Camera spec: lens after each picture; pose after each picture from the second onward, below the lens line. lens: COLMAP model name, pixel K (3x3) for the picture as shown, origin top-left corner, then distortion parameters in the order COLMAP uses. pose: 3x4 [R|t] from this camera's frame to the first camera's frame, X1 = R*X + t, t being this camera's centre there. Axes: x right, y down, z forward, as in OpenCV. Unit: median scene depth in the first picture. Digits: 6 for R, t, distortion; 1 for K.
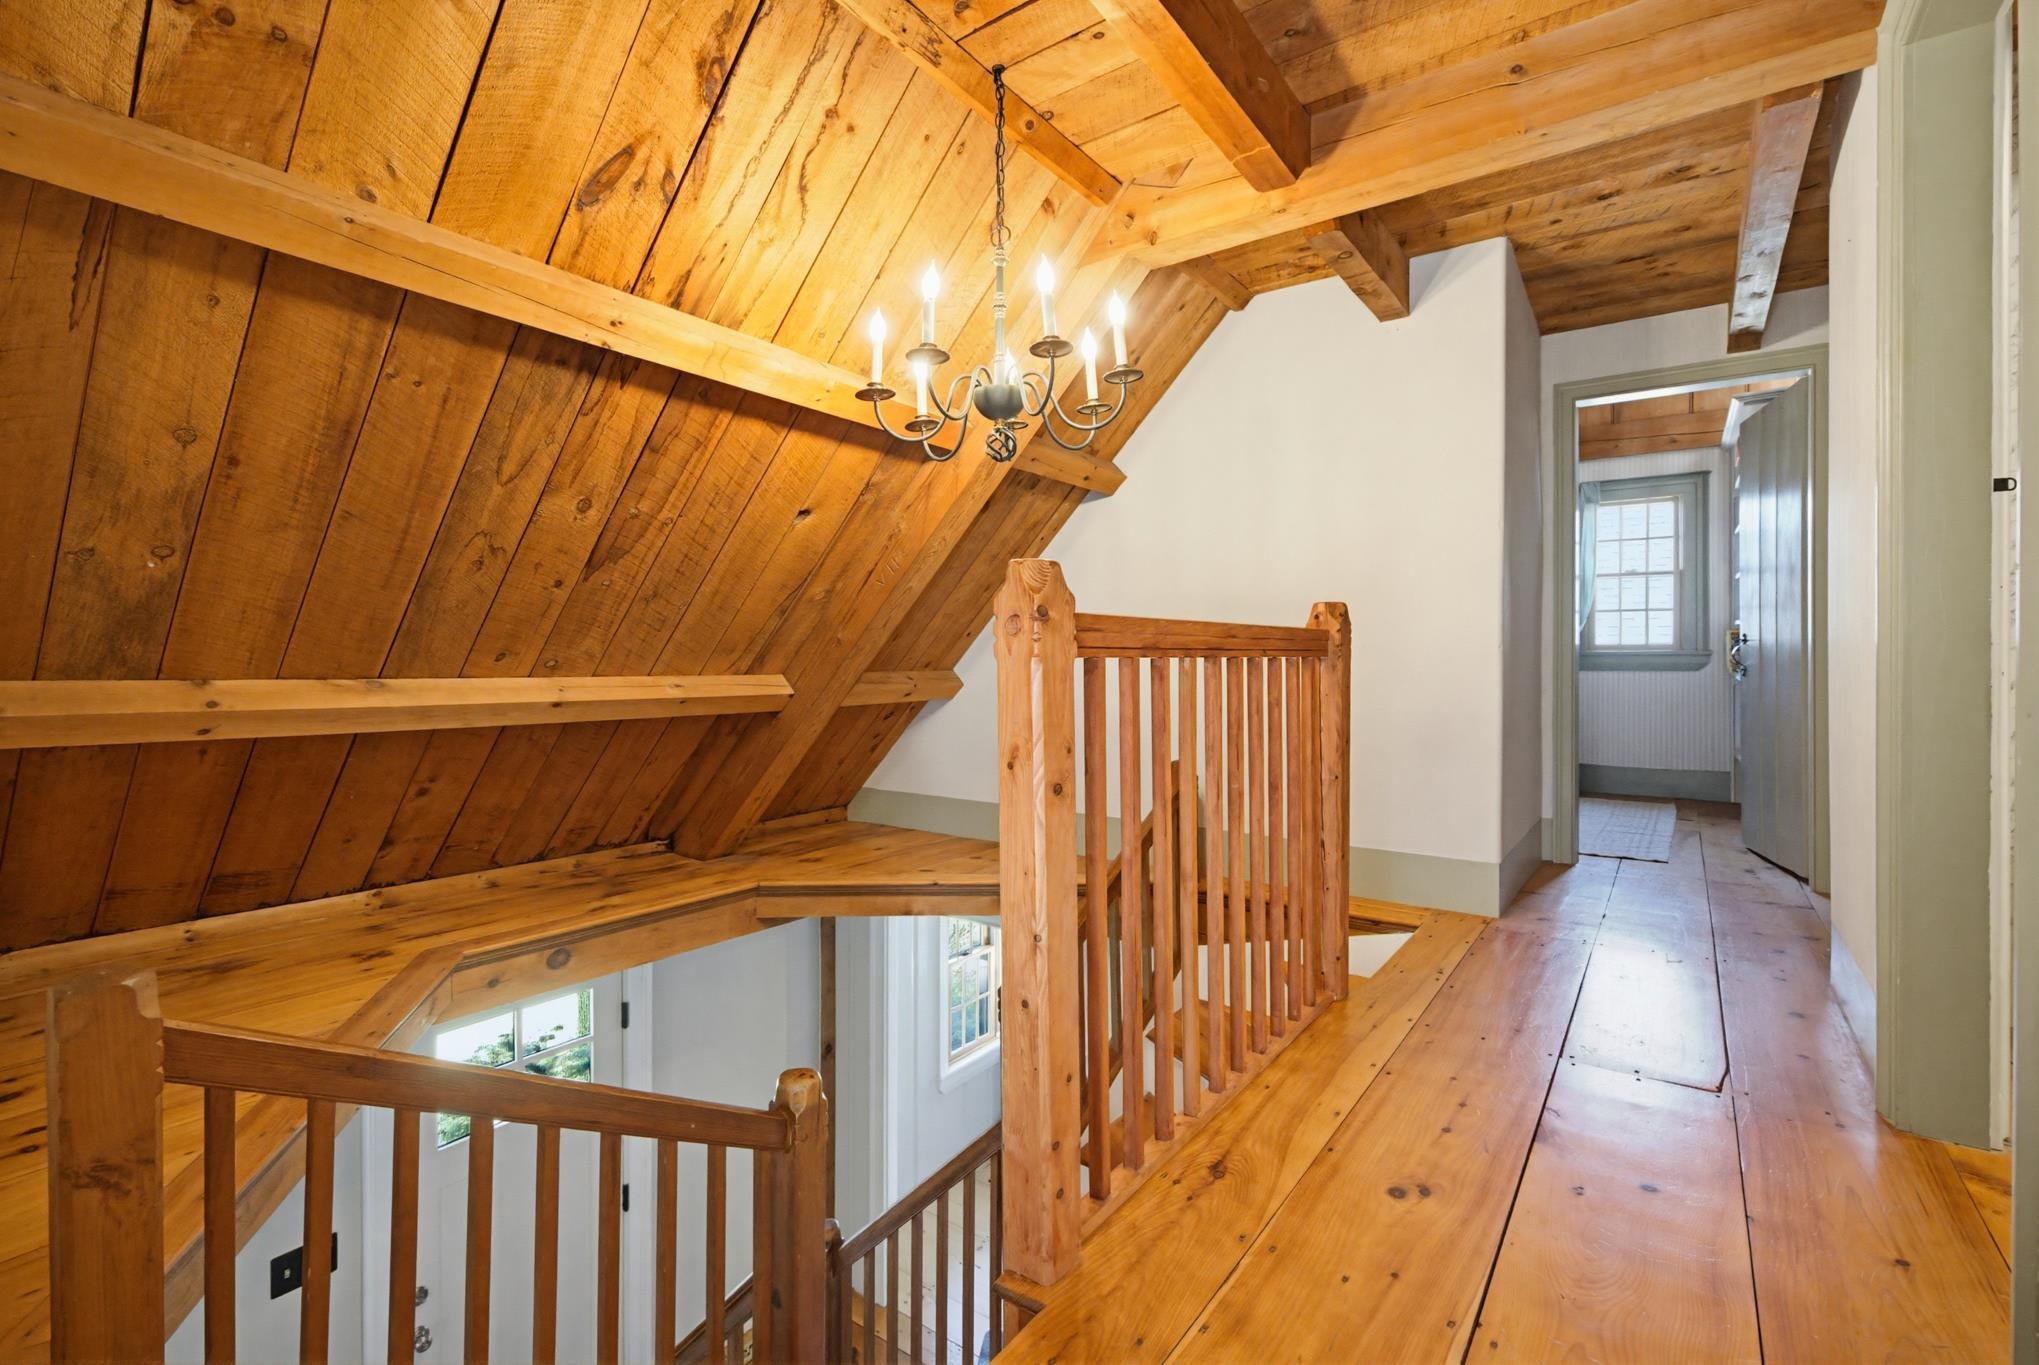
lens RADIAL K [[918.0, 0, 1021.3], [0, 918.0, 665.0], [0, 0, 1]] dist [0.002072, 0.000142]
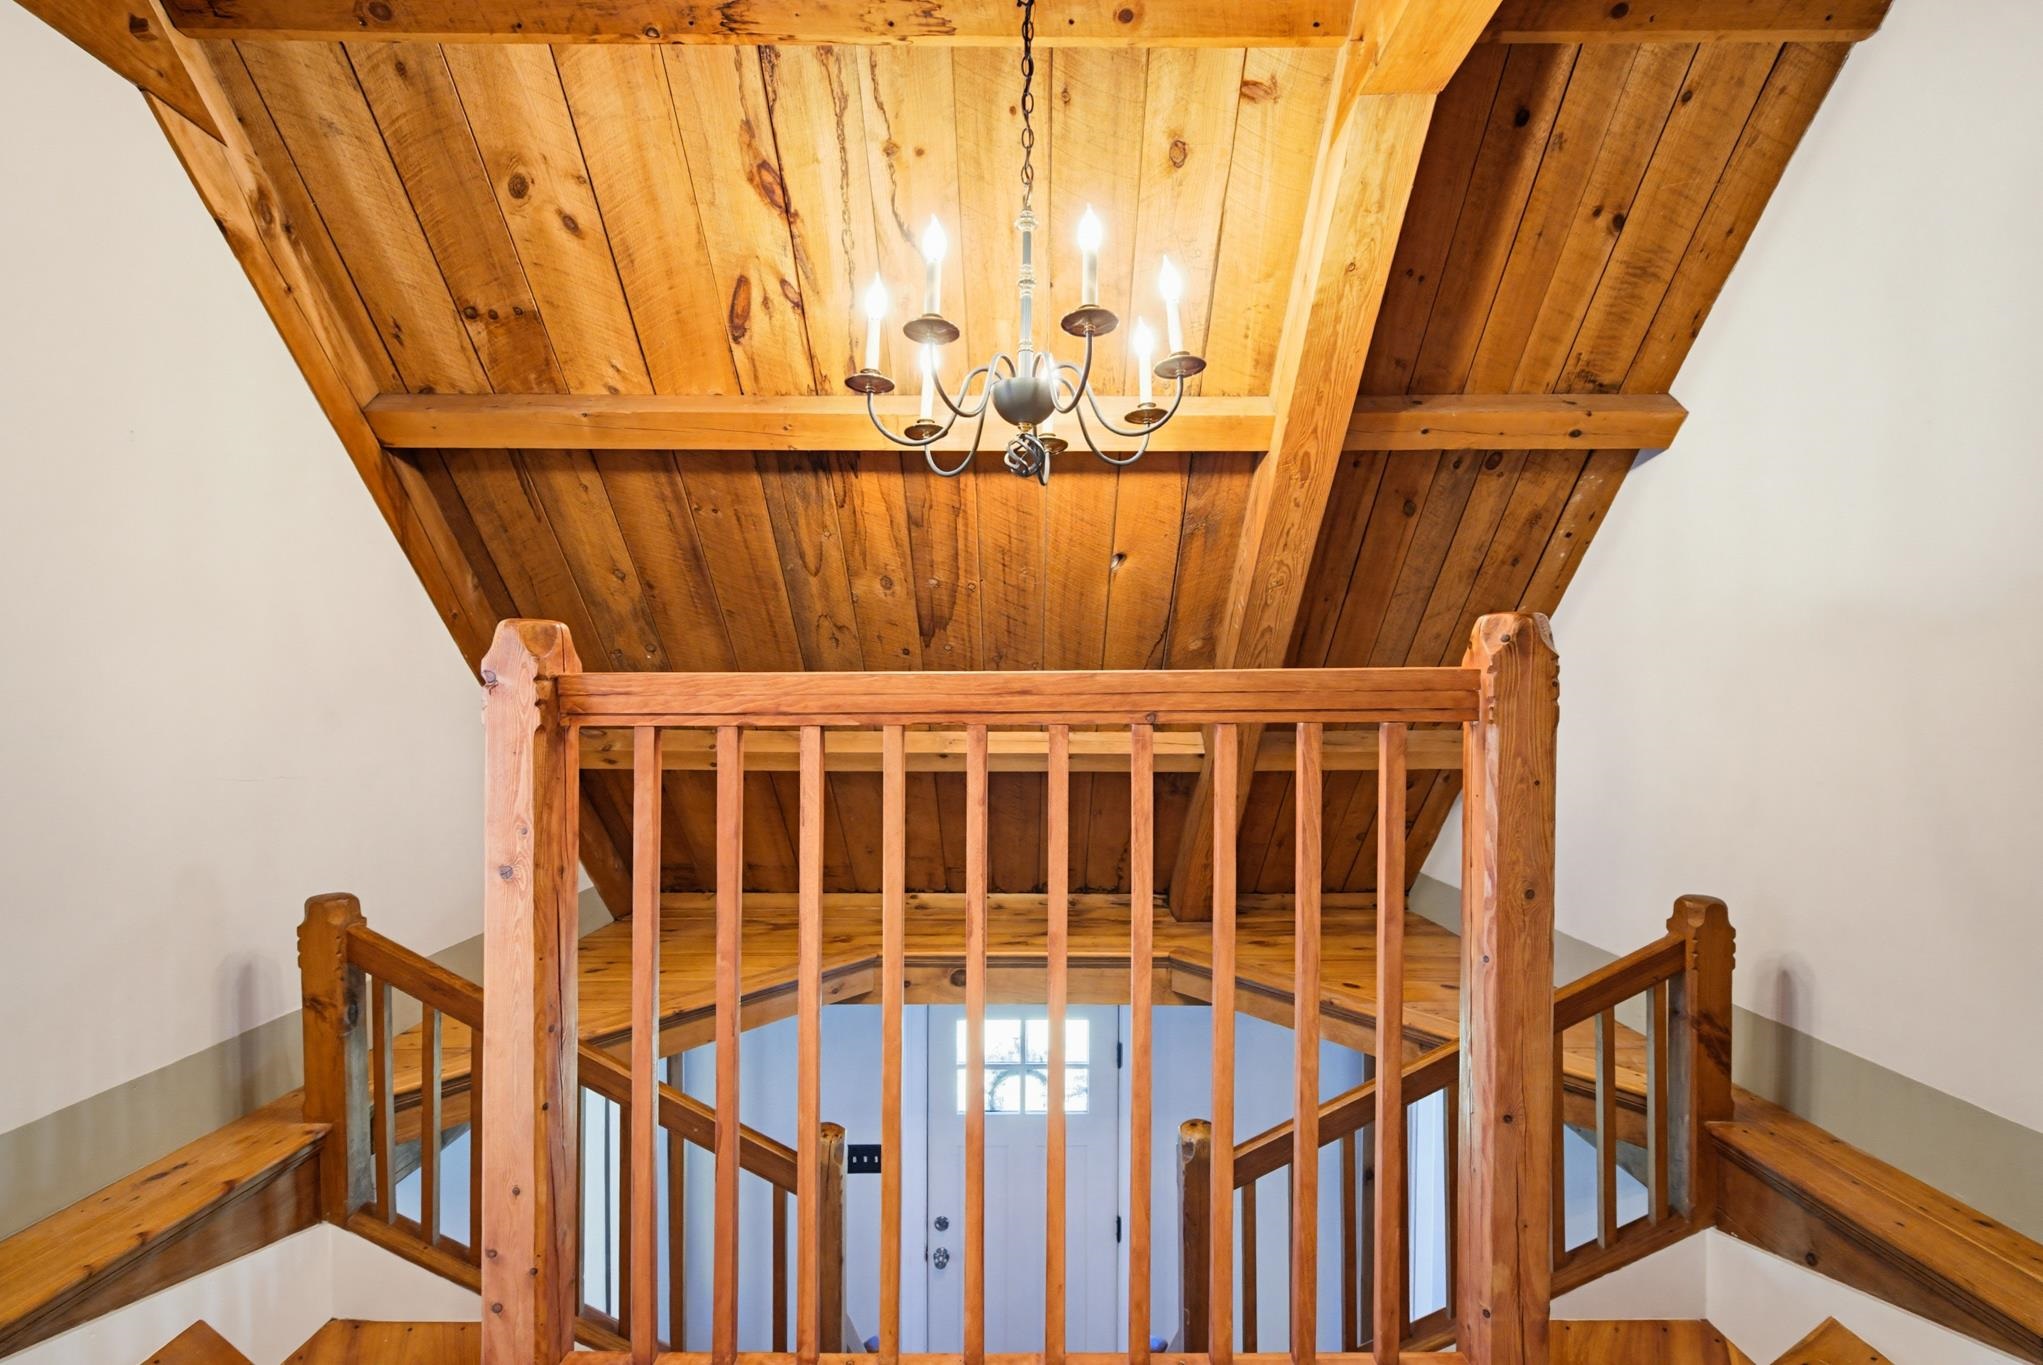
lens RADIAL K [[919.9, 0, 1019.7], [0, 919.9, 710.2], [0, 0, 1]] dist [0.002742, 0.000172]
pose [[0.584704, 0.001448, -0.811245, 0.633168], [-0.003011, 0.999995, -0.000385, -0.017537], [0.811241, 0.002668, 0.584706, 0.538252]]
